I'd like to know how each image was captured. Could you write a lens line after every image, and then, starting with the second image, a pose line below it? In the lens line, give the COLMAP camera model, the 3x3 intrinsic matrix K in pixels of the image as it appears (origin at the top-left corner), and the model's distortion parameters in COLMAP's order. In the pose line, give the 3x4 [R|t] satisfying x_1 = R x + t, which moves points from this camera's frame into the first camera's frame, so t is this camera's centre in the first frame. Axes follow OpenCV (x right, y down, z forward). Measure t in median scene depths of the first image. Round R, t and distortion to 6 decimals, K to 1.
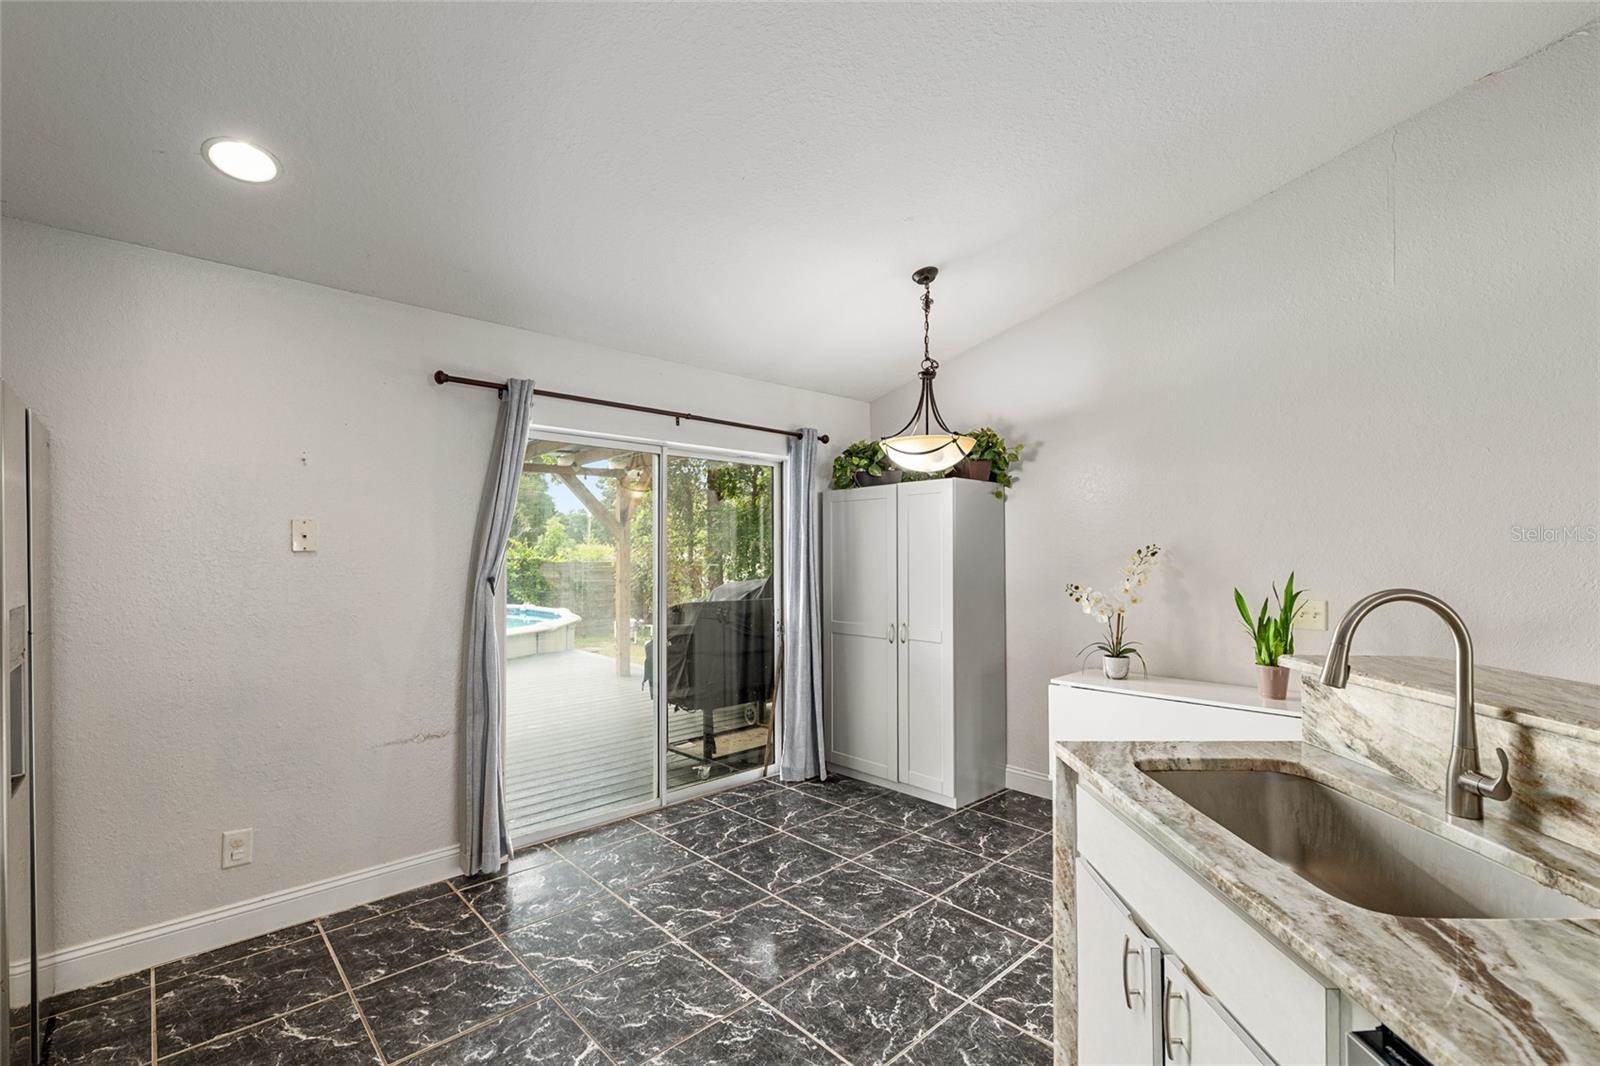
lens RADIAL K [[700.1, 0, 802.5], [0, 700.1, 548.9], [0, 0, 1]] dist [-0.011952, 0.002326]
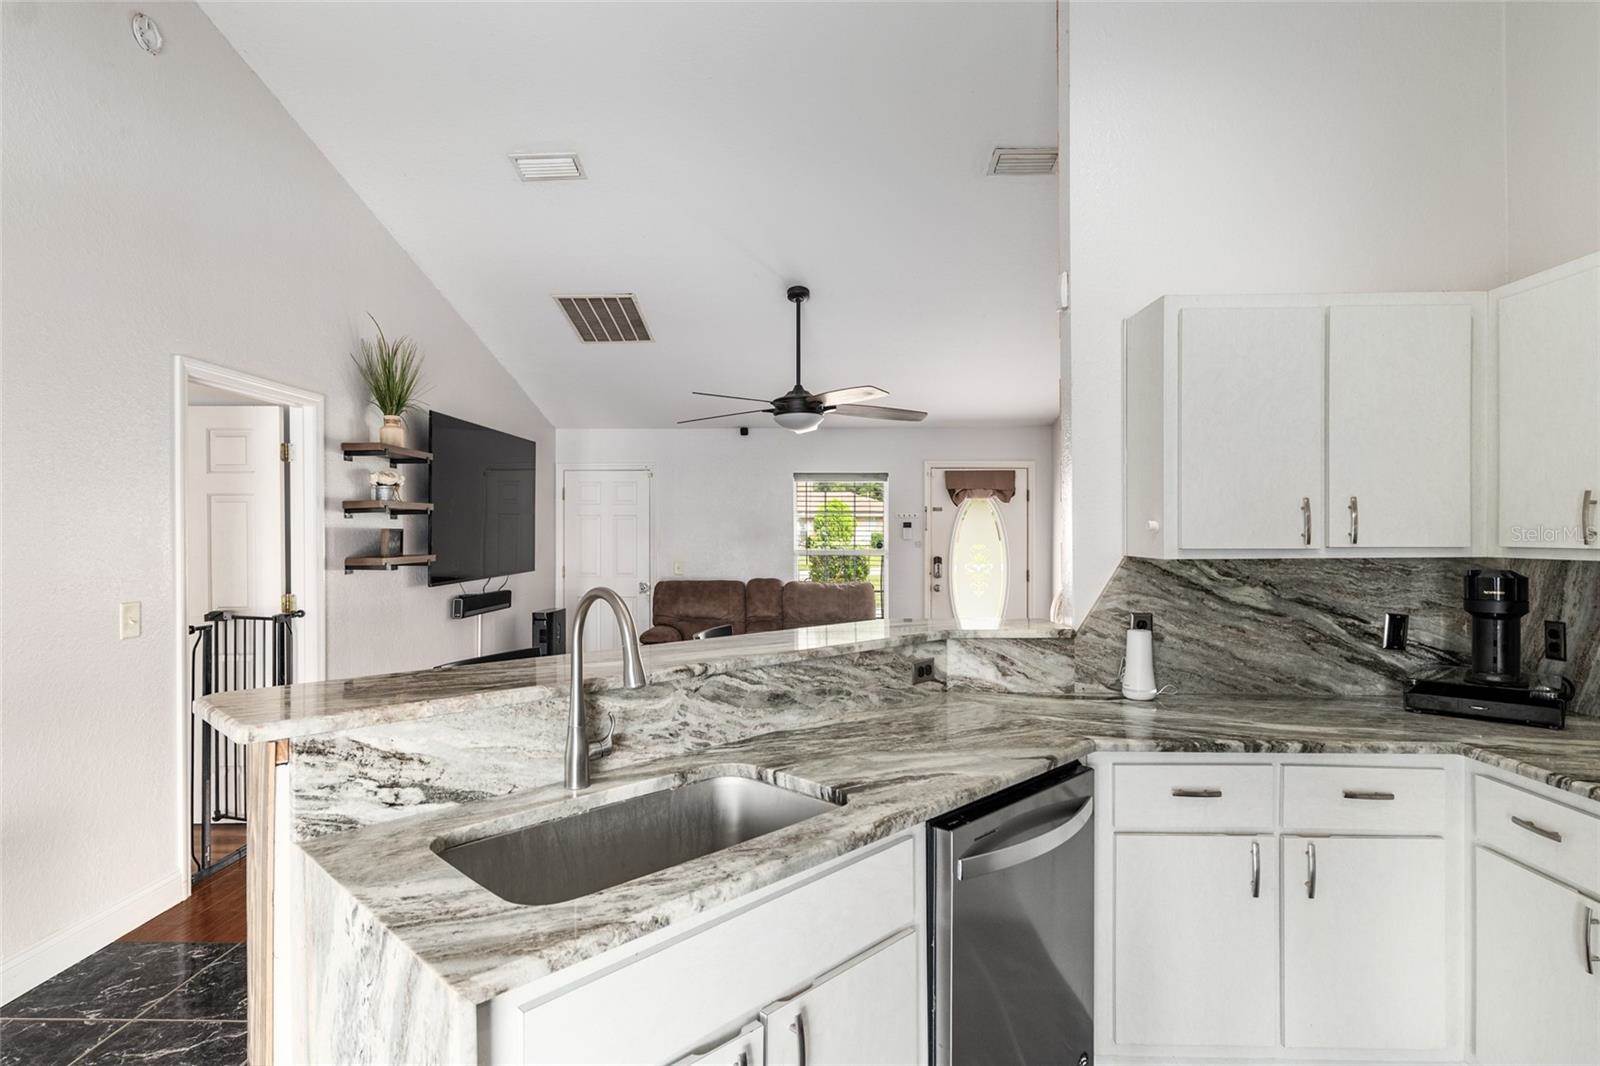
lens RADIAL K [[832.6, 0, 798.8], [0, 832.6, 534.8], [0, 0, 1]] dist [0.003401, -0.002619]
pose [[-0.715054, -0.000470, 0.699069, -0.101527], [-0.001833, 0.999998, -0.001202, -0.009094], [-0.699066, -0.002141, -0.715054, 0.719314]]
